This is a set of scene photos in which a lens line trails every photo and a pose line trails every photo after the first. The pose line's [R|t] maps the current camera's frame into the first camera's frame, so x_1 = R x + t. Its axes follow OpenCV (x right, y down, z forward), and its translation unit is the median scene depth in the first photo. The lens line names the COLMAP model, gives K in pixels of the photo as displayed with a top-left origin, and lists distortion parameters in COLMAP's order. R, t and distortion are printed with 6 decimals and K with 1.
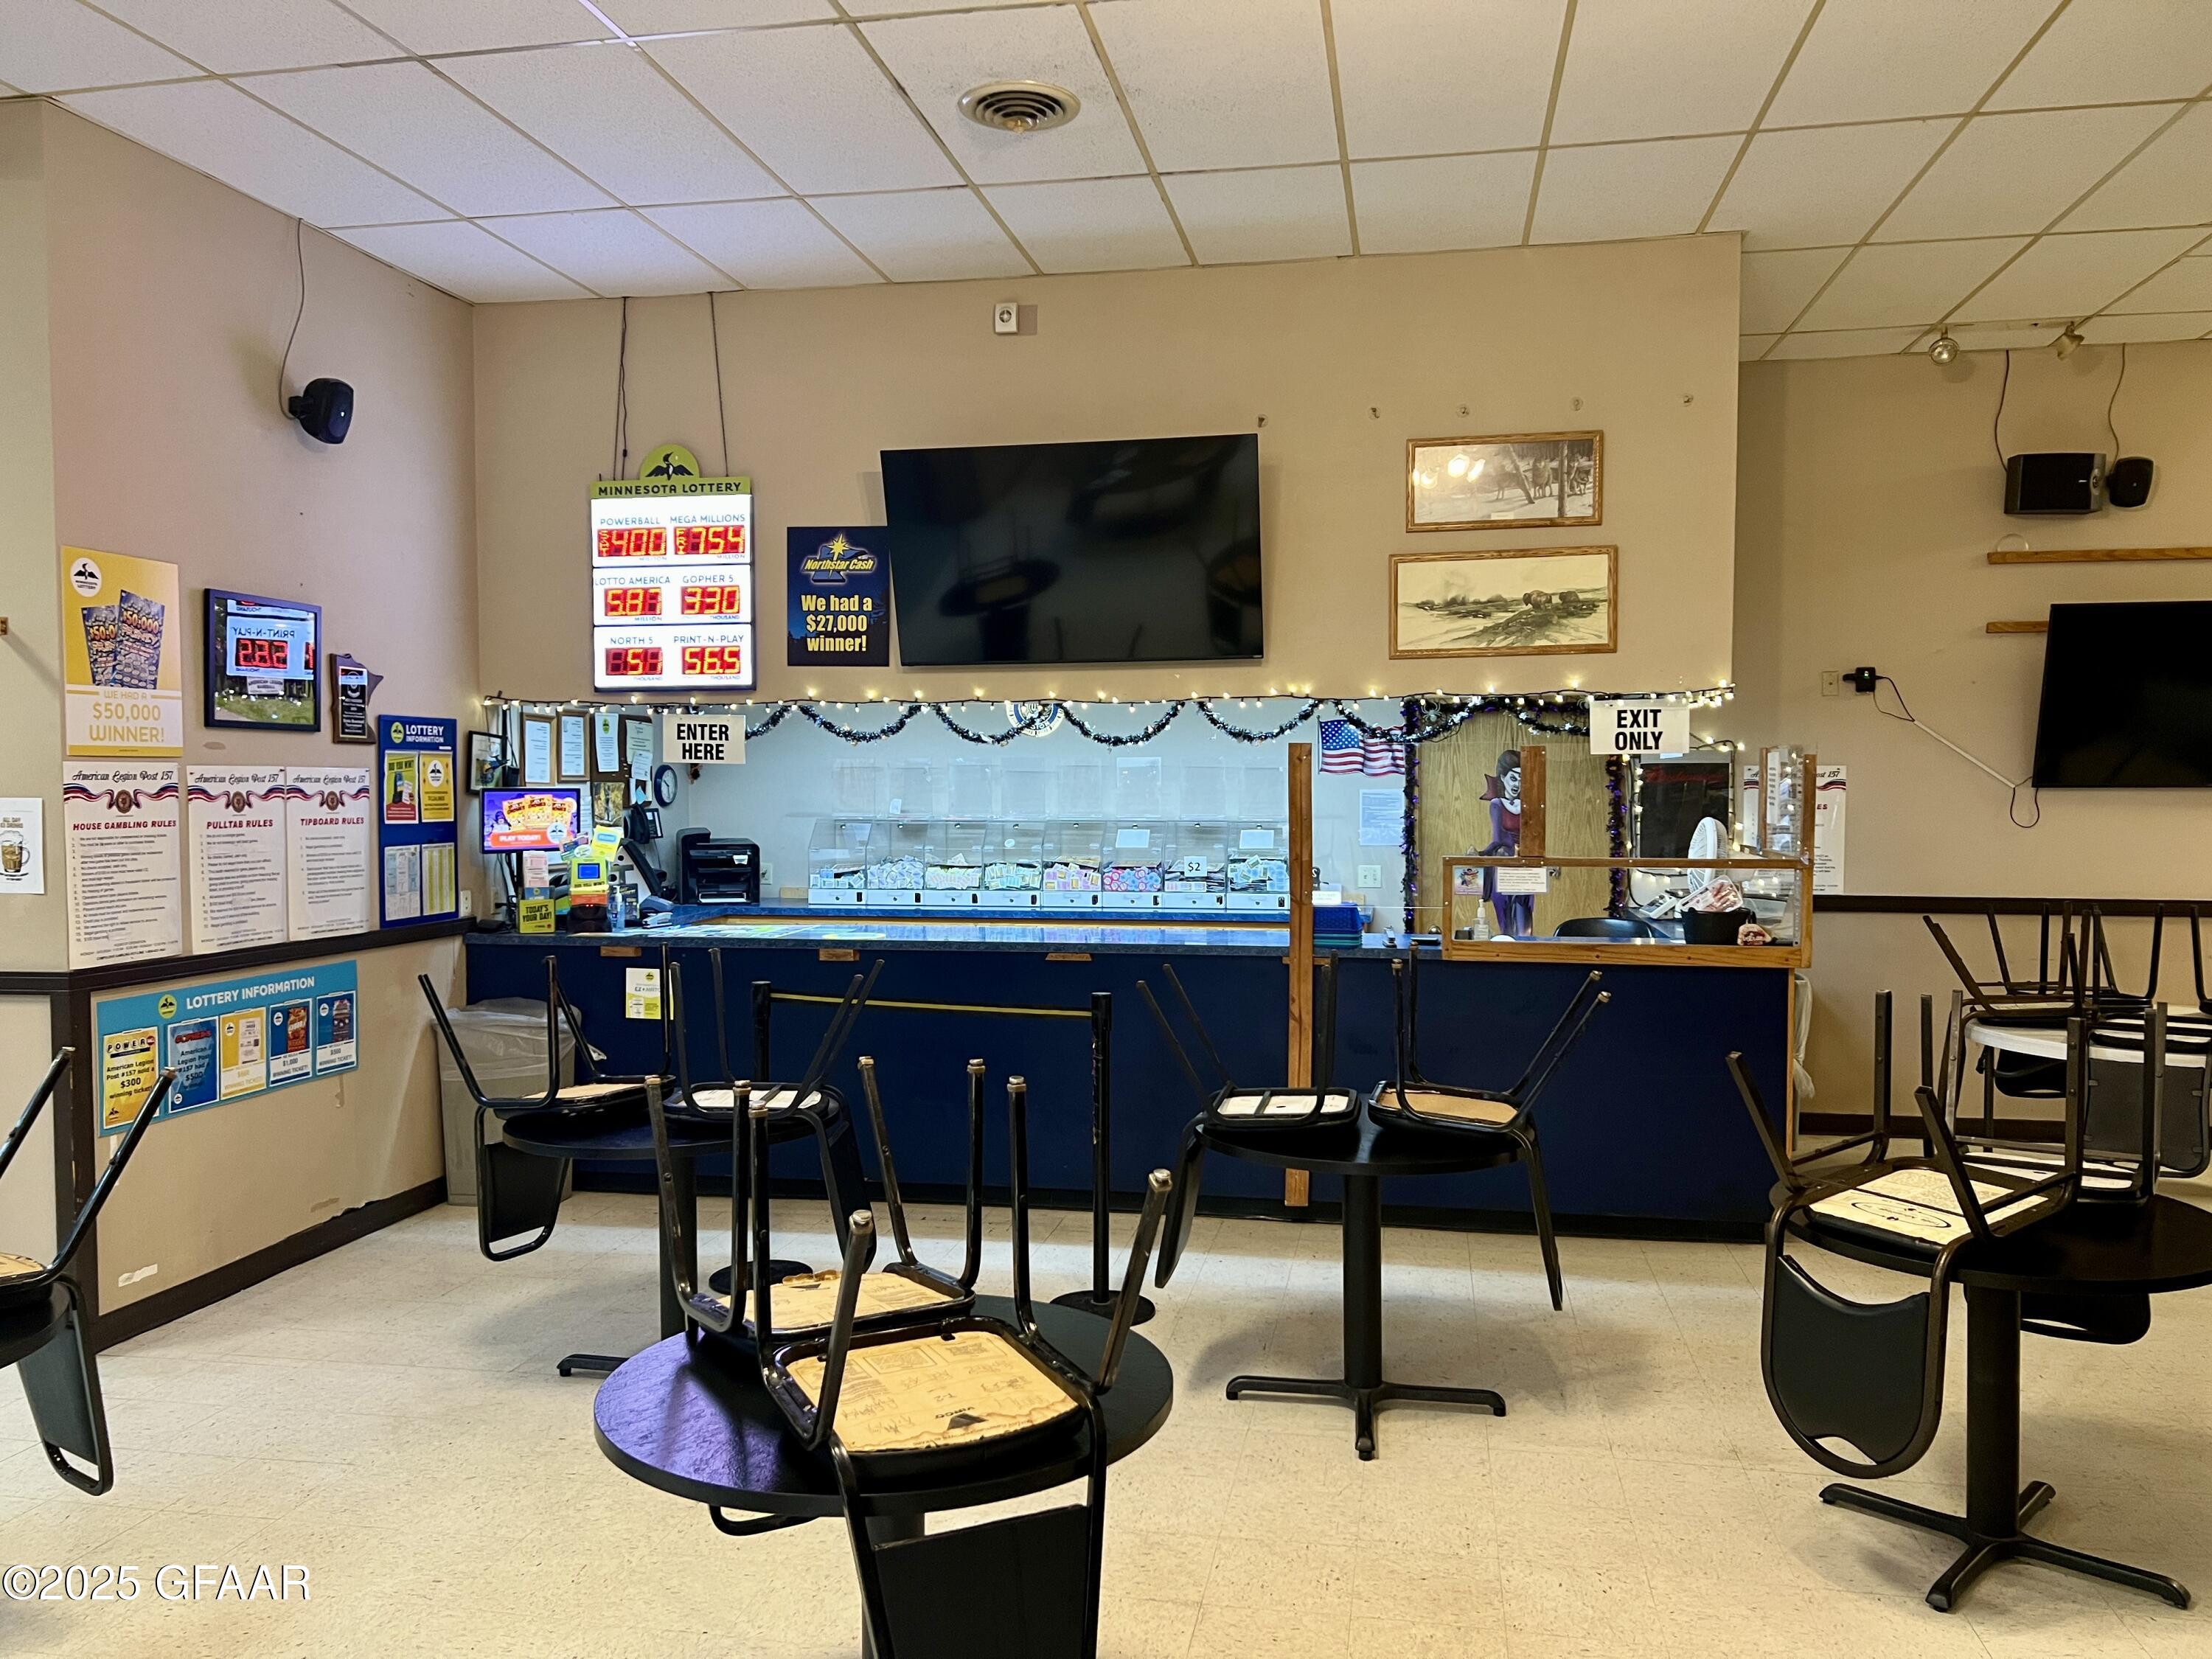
lens RADIAL K [[1674.7, 0, 1108.2], [0, 1674.7, 835.6], [0, 0, 1]] dist [0.025581, -0.002797]
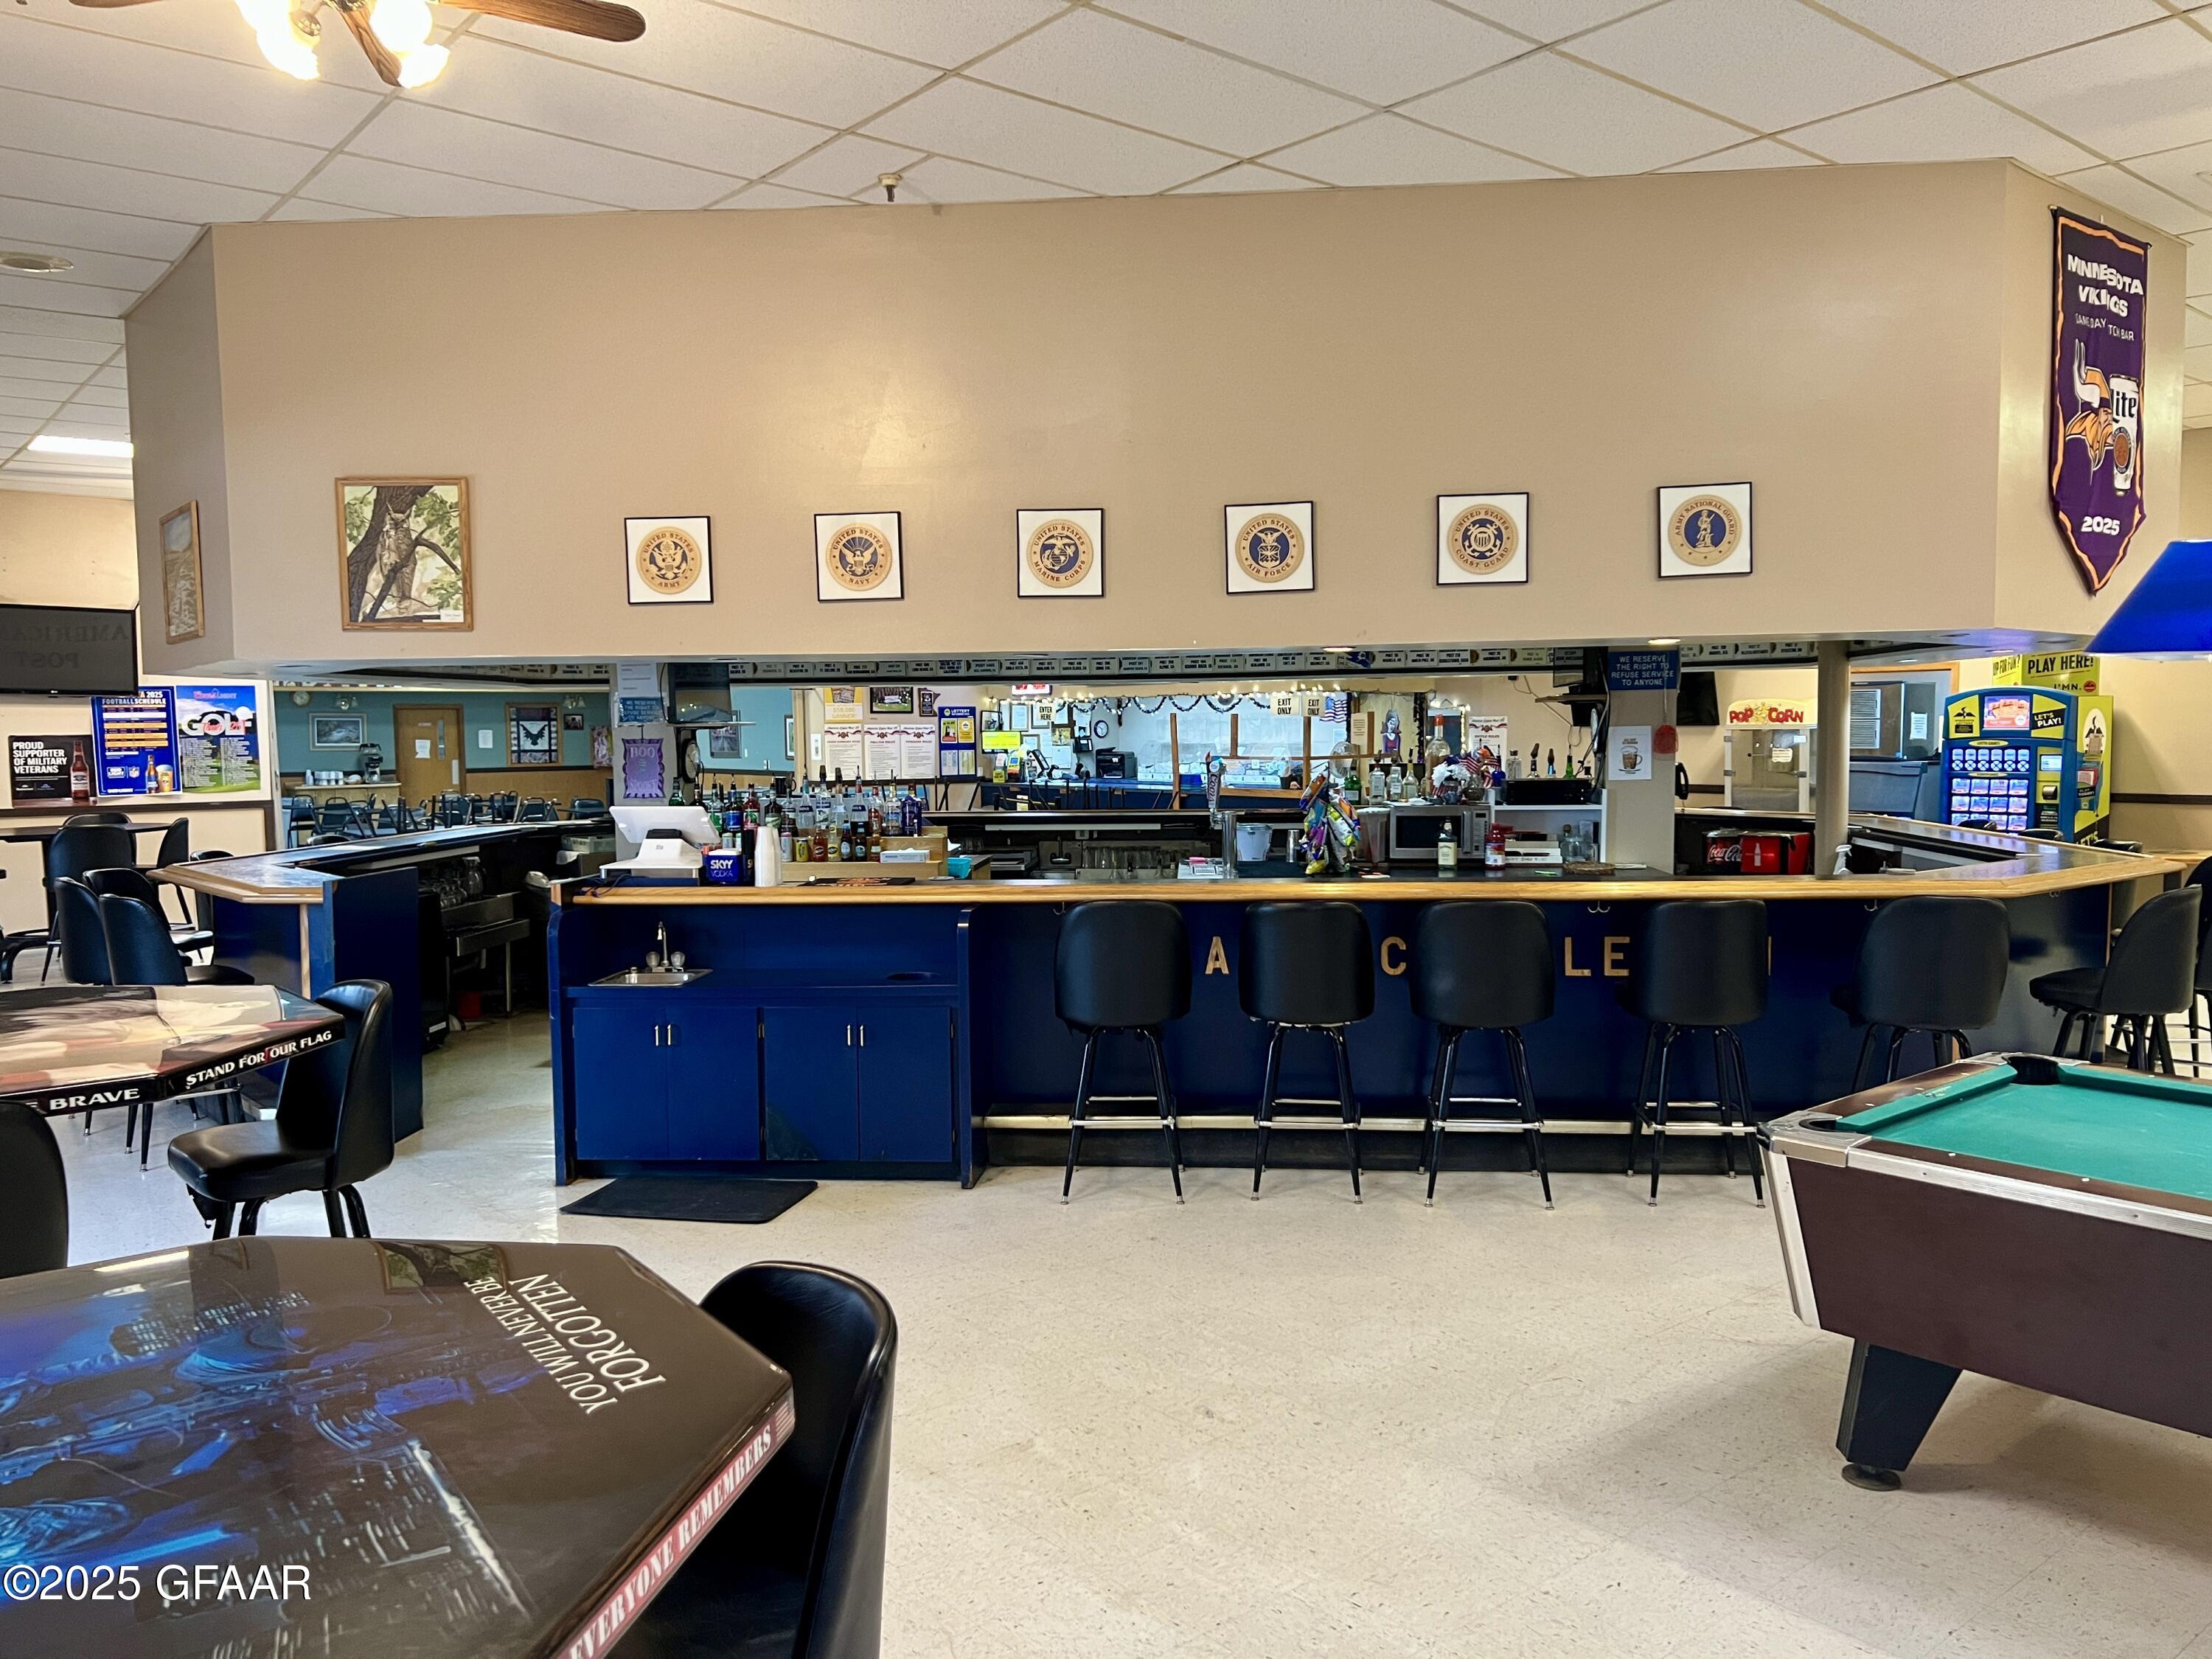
lens RADIAL K [[1674.7, 0, 1109.3], [0, 1674.7, 829.8], [0, 0, 1]] dist [0.025581, -0.002797]
pose [[0.763518, 0.032207, -0.644983, 1.734833], [-0.012651, 0.999310, 0.034924, 0.039807], [0.645663, -0.018505, 0.763399, -1.094266]]
